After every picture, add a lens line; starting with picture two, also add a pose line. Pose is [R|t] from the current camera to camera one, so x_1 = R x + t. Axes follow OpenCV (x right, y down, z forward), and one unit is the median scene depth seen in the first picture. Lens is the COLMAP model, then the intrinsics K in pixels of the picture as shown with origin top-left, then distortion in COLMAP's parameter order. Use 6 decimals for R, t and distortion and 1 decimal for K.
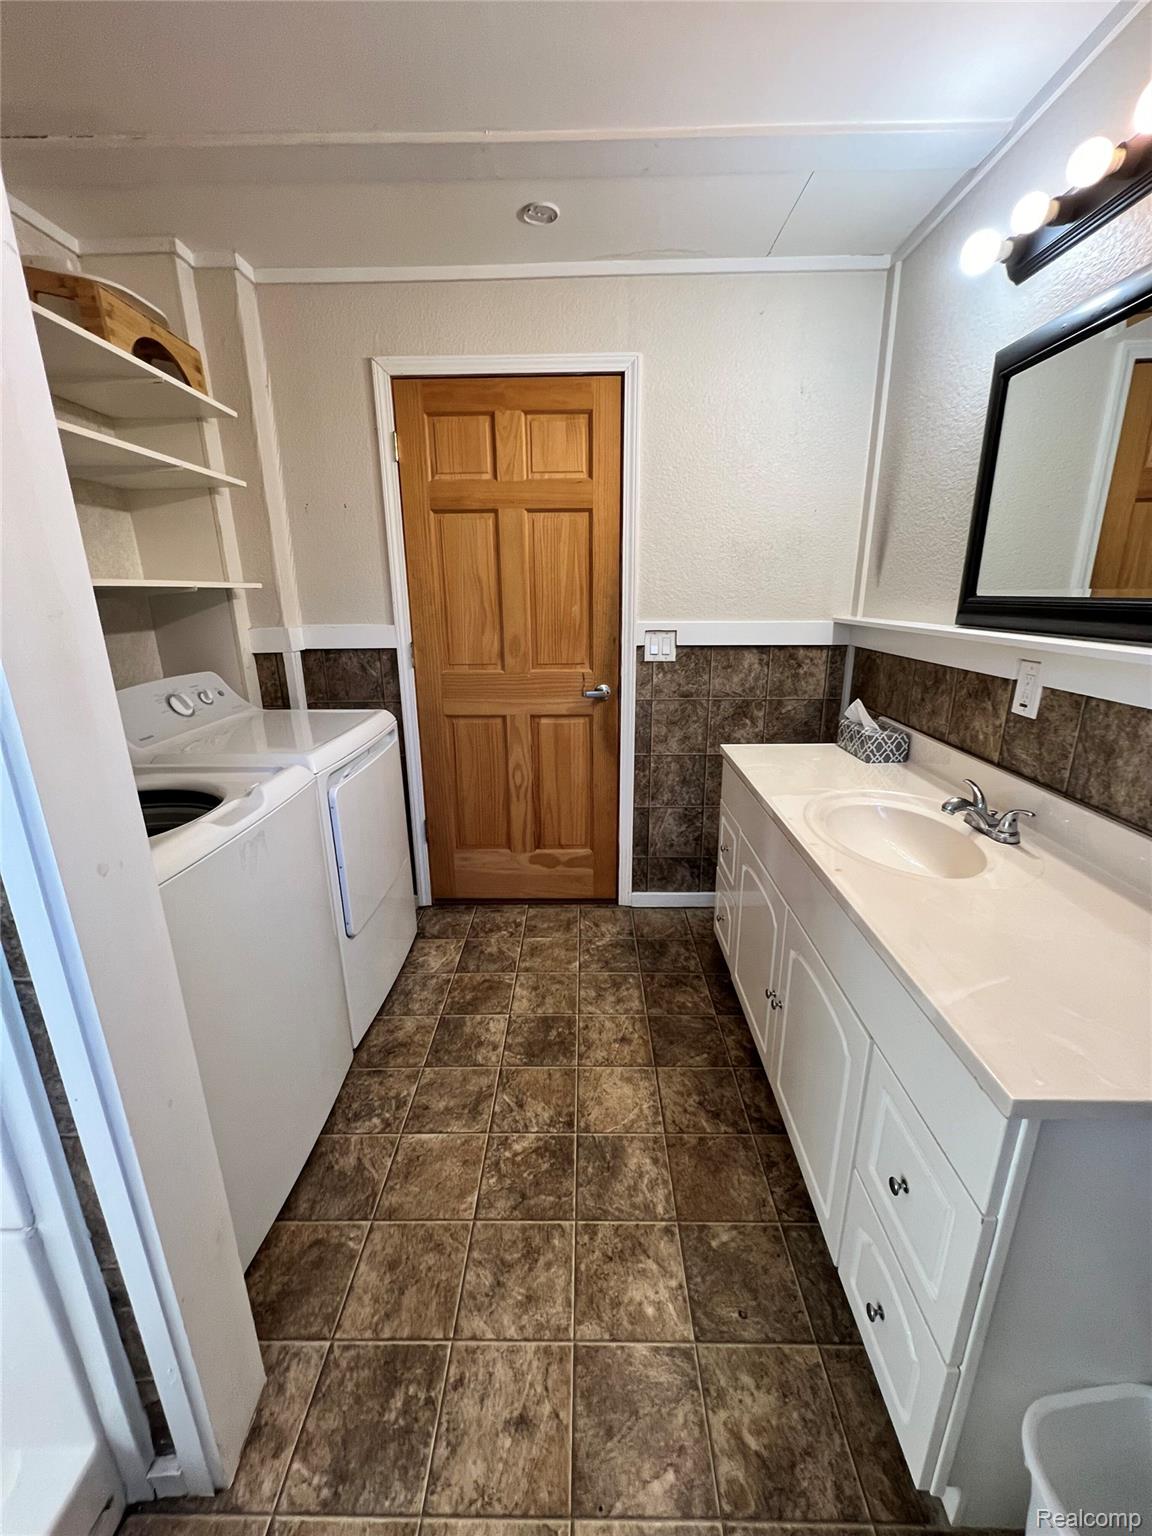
lens RADIAL K [[612.6, 0, 577.5], [0, 612.6, 762.4], [0, 0, 1]] dist [-0.001887, -0.000585]
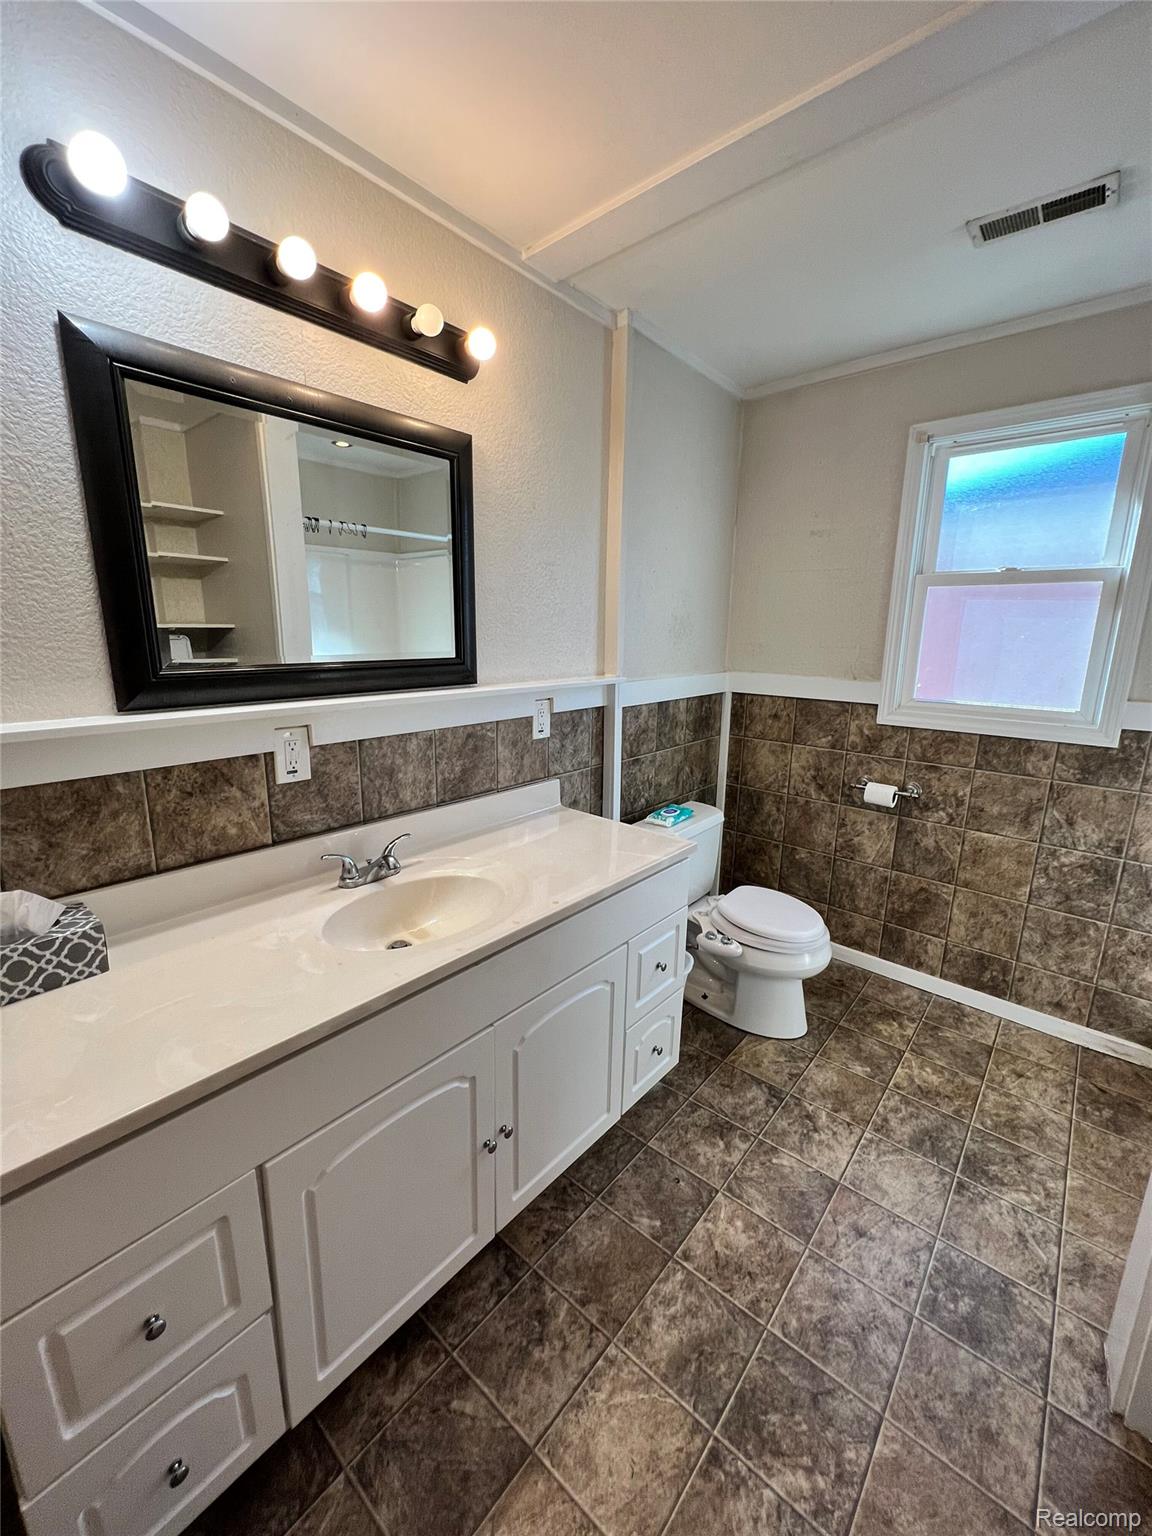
lens RADIAL K [[619.2, 0, 576.0], [0, 619.2, 768.0], [0, 0, 1]] dist [-0.001429, -0.000183]
pose [[-0.766927, -0.142798, 0.625645, -0.240790], [0.169318, 0.895355, 0.411910, -0.437031], [-0.618995, 0.421838, -0.662494, 1.397671]]
